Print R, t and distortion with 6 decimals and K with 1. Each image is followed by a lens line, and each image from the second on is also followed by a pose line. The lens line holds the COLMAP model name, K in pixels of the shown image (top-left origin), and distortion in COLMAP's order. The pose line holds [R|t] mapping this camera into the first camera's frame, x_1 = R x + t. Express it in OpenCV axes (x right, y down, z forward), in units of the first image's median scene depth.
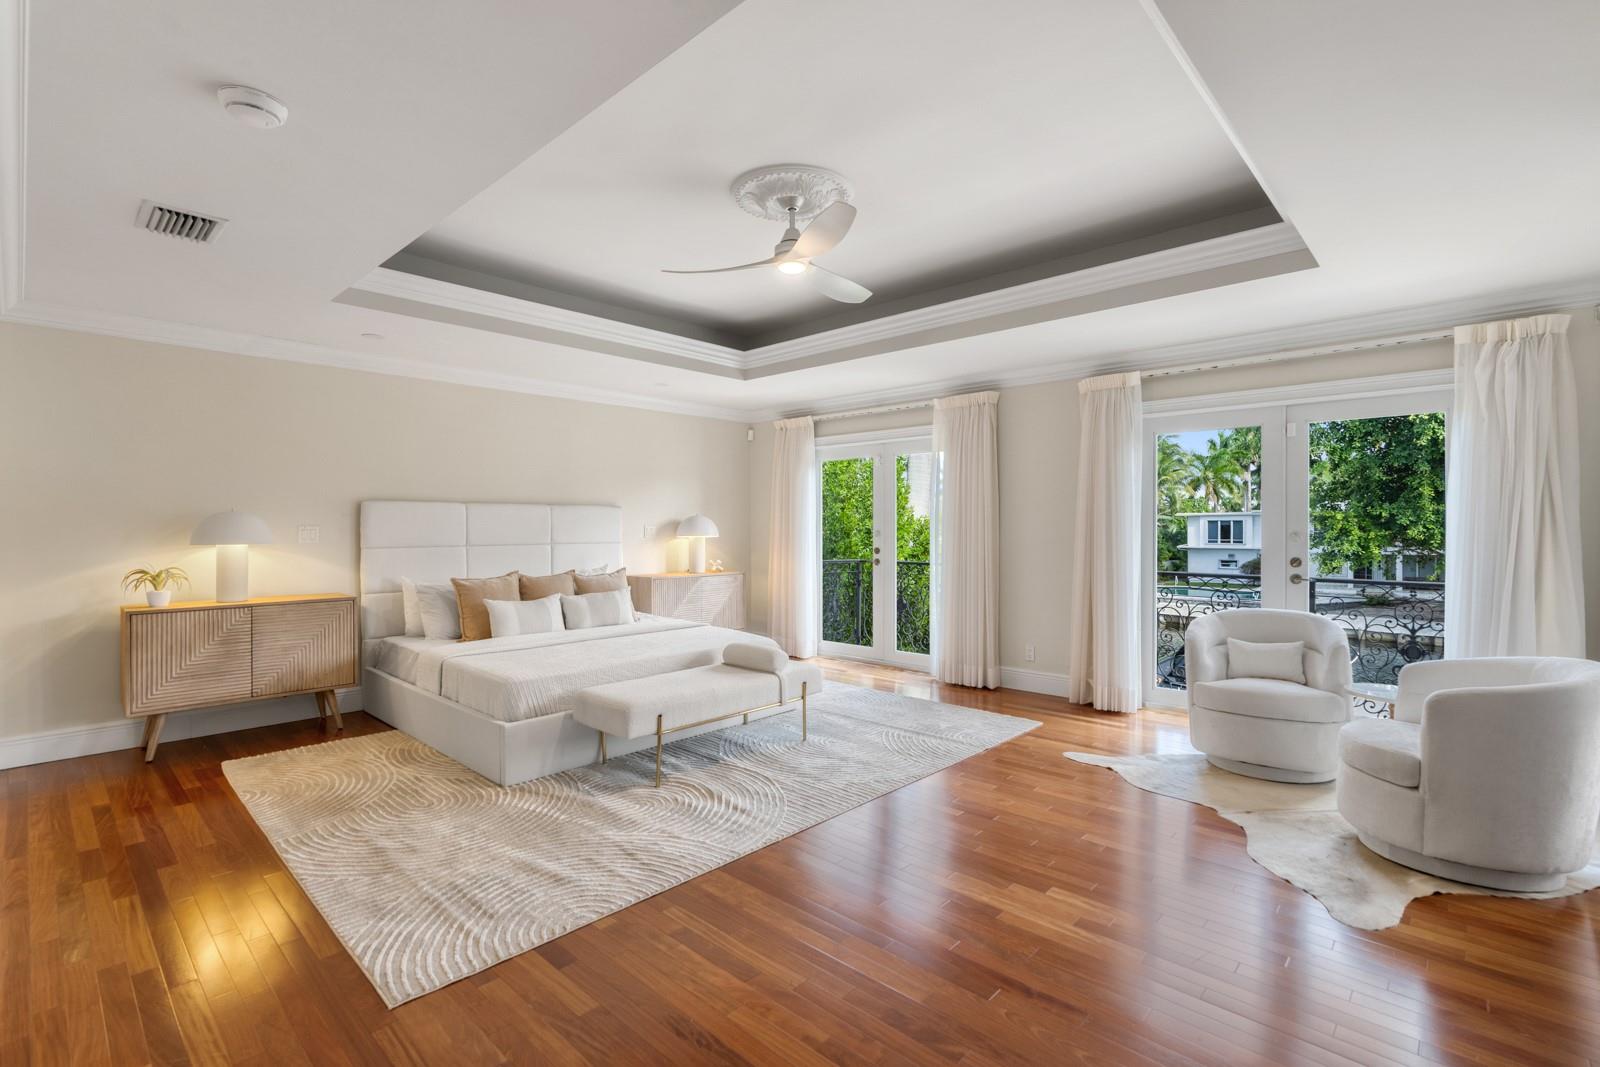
lens RADIAL K [[726.5, 0, 800.0], [0, 726.5, 533.5], [0, 0, 1]] dist [0.000988, 0.000045]
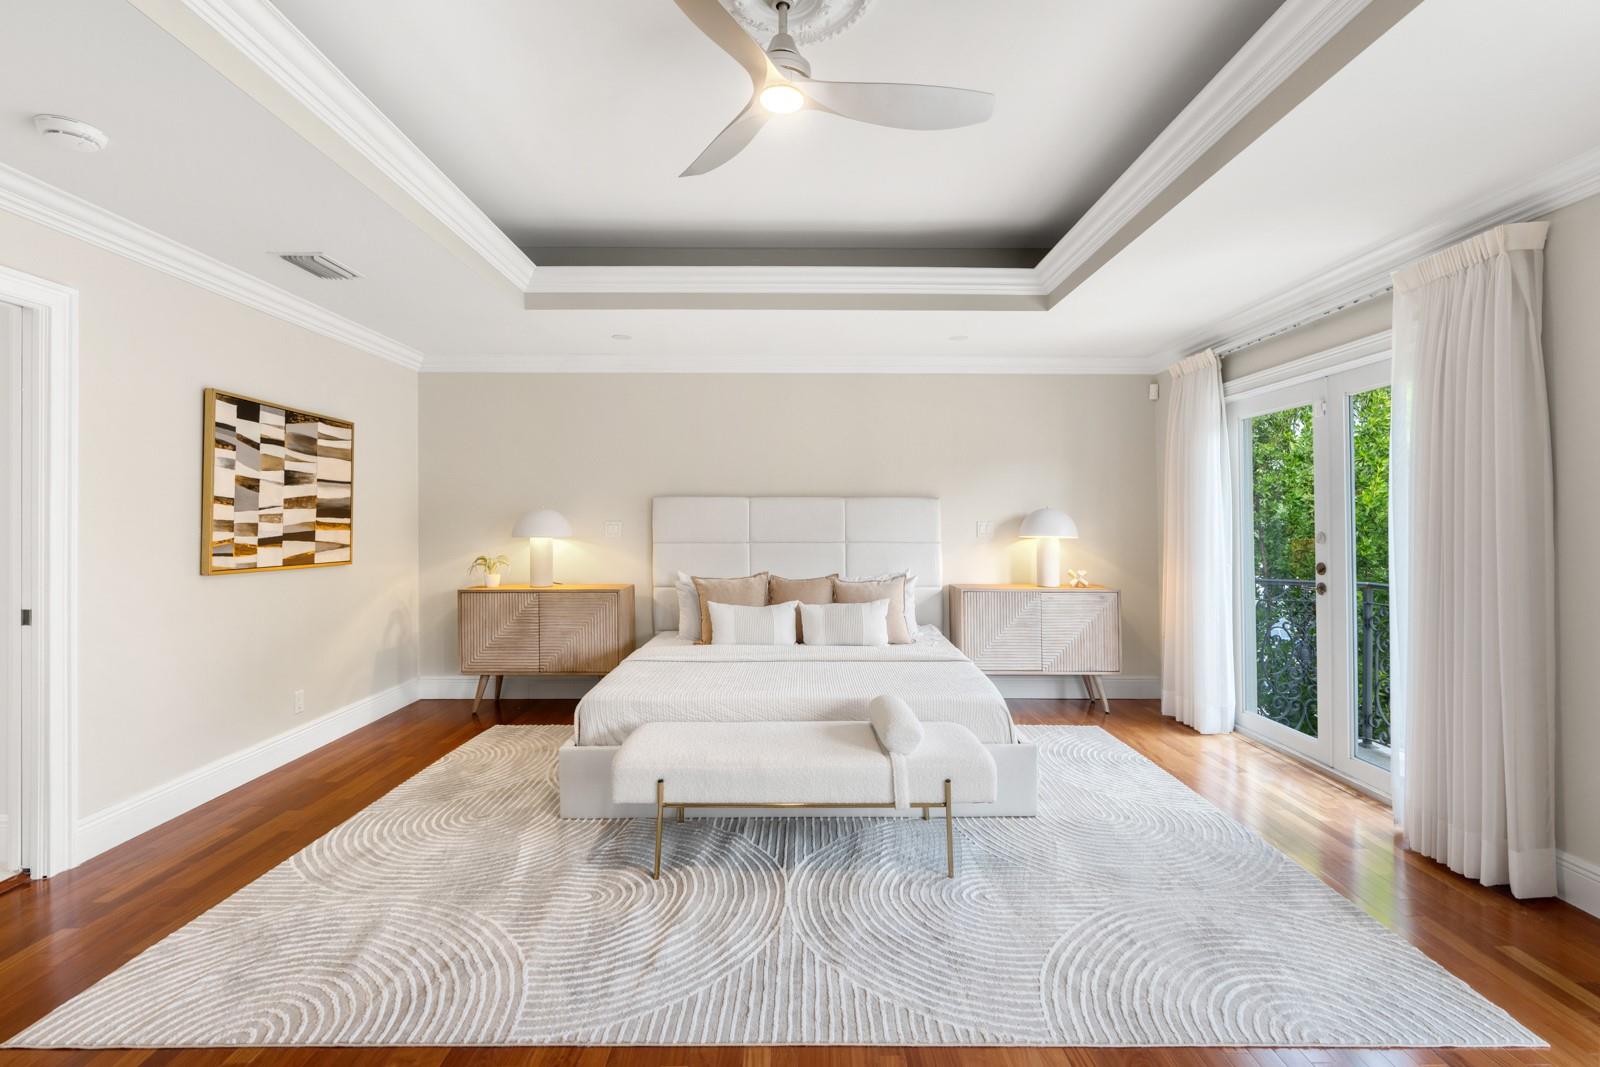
lens RADIAL K [[752.3, 0, 805.5], [0, 752.3, 517.8], [0, 0, 1]] dist [0.007496, 0.000672]
pose [[0.694991, 0.000757, -0.719018, 0.373365], [-0.010228, 0.999909, -0.008833, -0.009511], [0.718946, 0.013493, 0.694935, 0.464931]]
